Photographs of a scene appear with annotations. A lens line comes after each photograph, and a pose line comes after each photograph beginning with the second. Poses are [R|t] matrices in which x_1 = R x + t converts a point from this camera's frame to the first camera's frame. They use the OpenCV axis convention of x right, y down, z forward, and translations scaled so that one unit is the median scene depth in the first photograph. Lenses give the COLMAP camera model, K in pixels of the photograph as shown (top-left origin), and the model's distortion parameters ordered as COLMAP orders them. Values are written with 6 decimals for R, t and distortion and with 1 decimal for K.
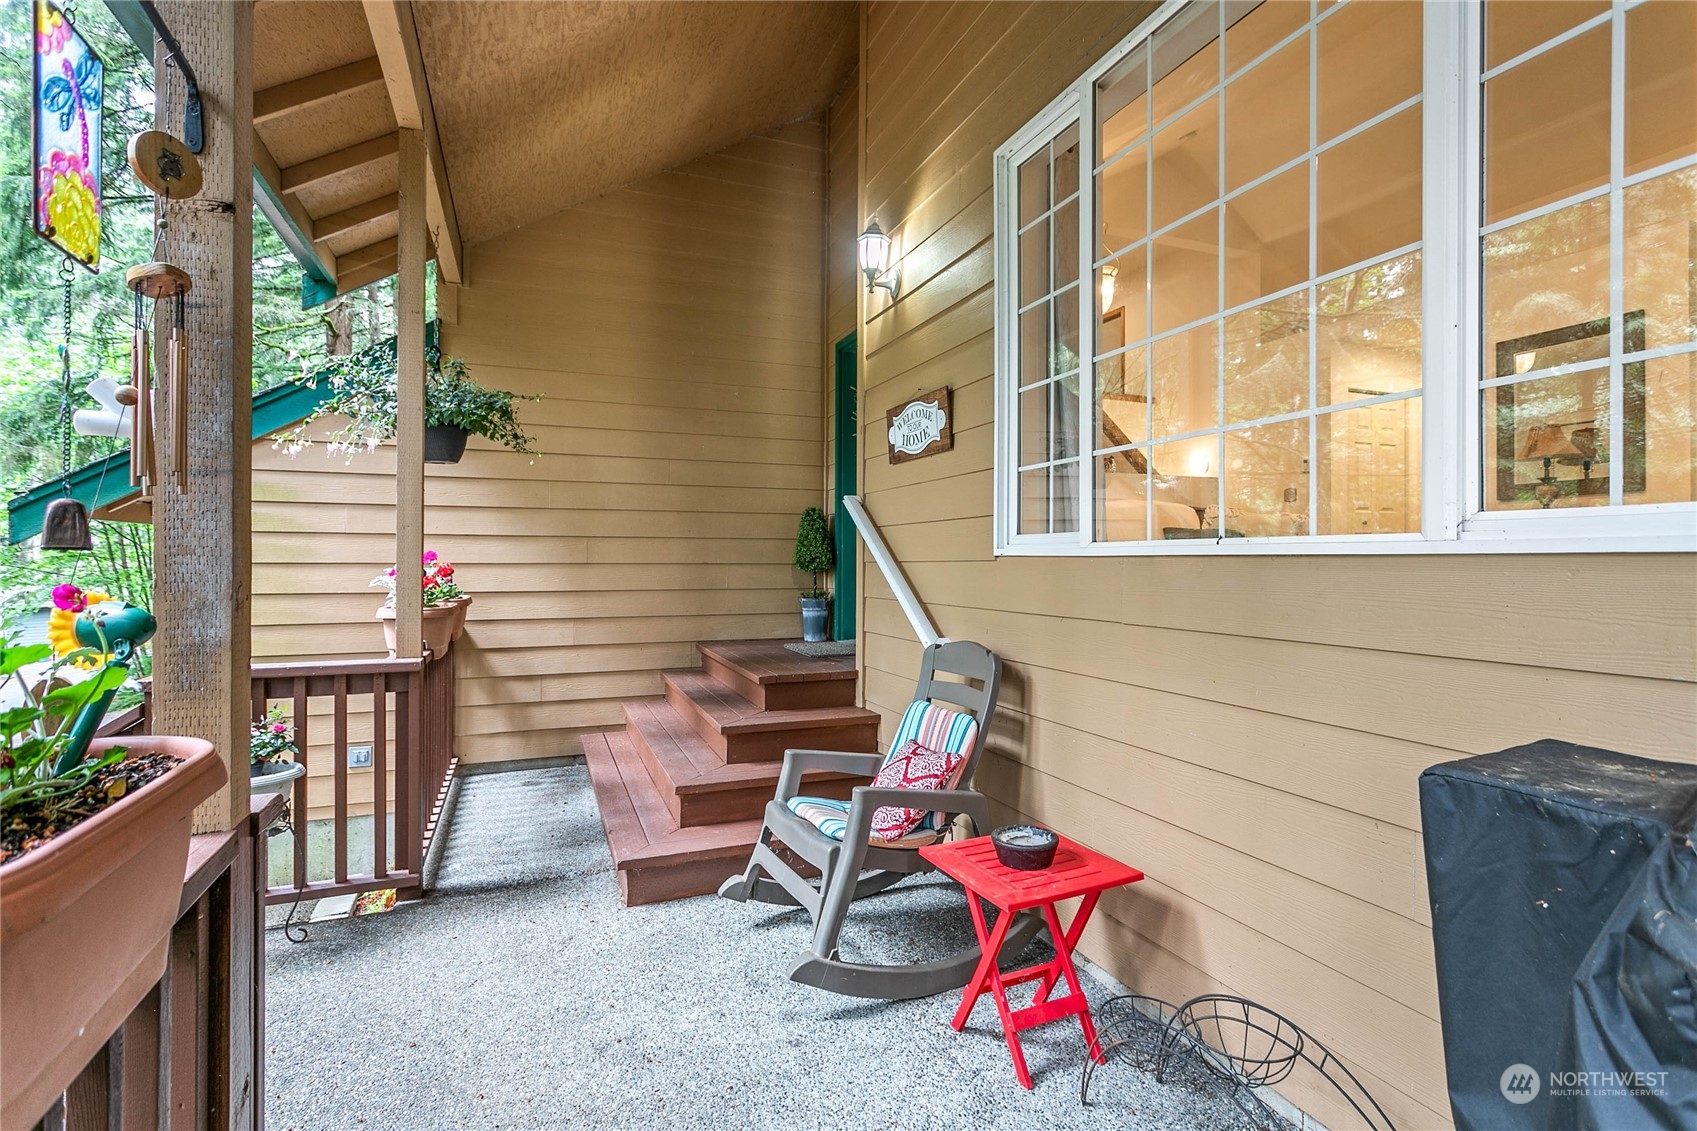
lens RADIAL K [[809.7, 0, 848.9], [0, 809.7, 569.1], [0, 0, 1]] dist [0.002064, 0.000464]
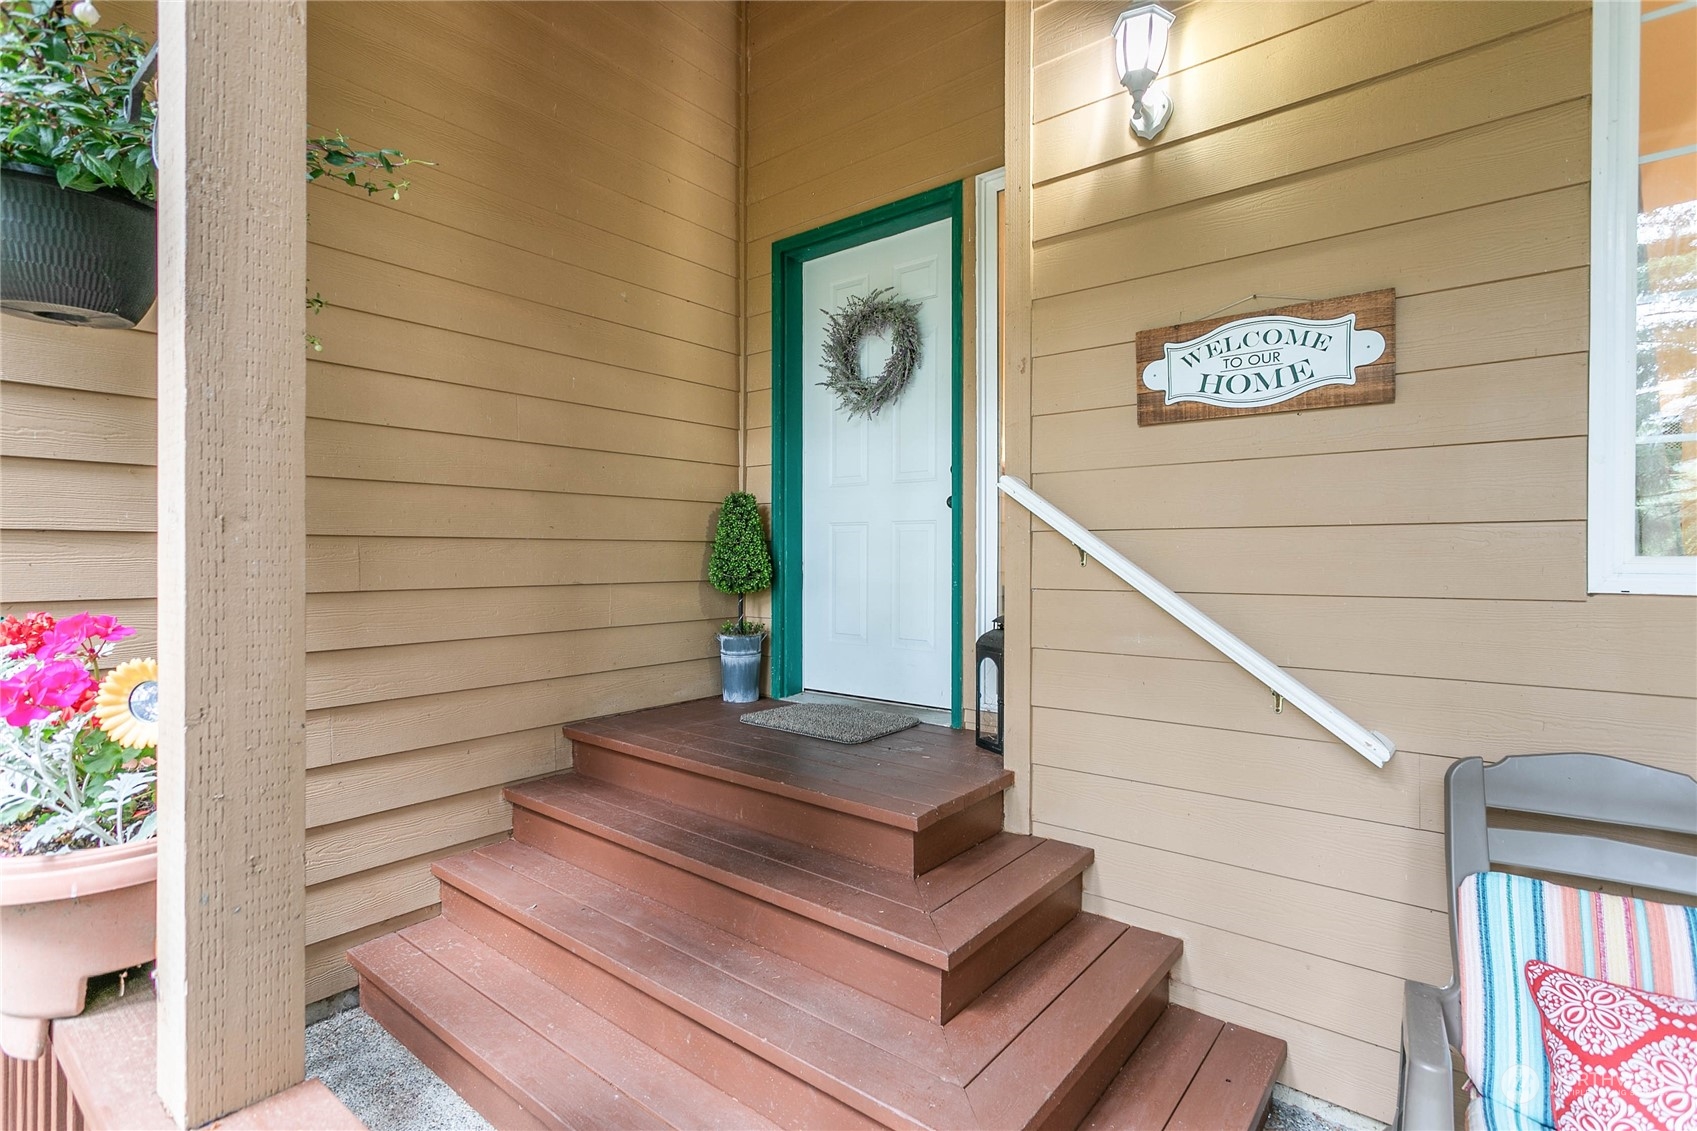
lens RADIAL K [[809.7, 0, 850.1], [0, 809.7, 555.2], [0, 0, 1]] dist [0.002064, 0.000464]
pose [[0.871251, -0.001643, 0.490836, -0.297047], [0.006240, 0.999951, -0.007727, -0.022475], [-0.490799, 0.009795, 0.871218, 0.419908]]
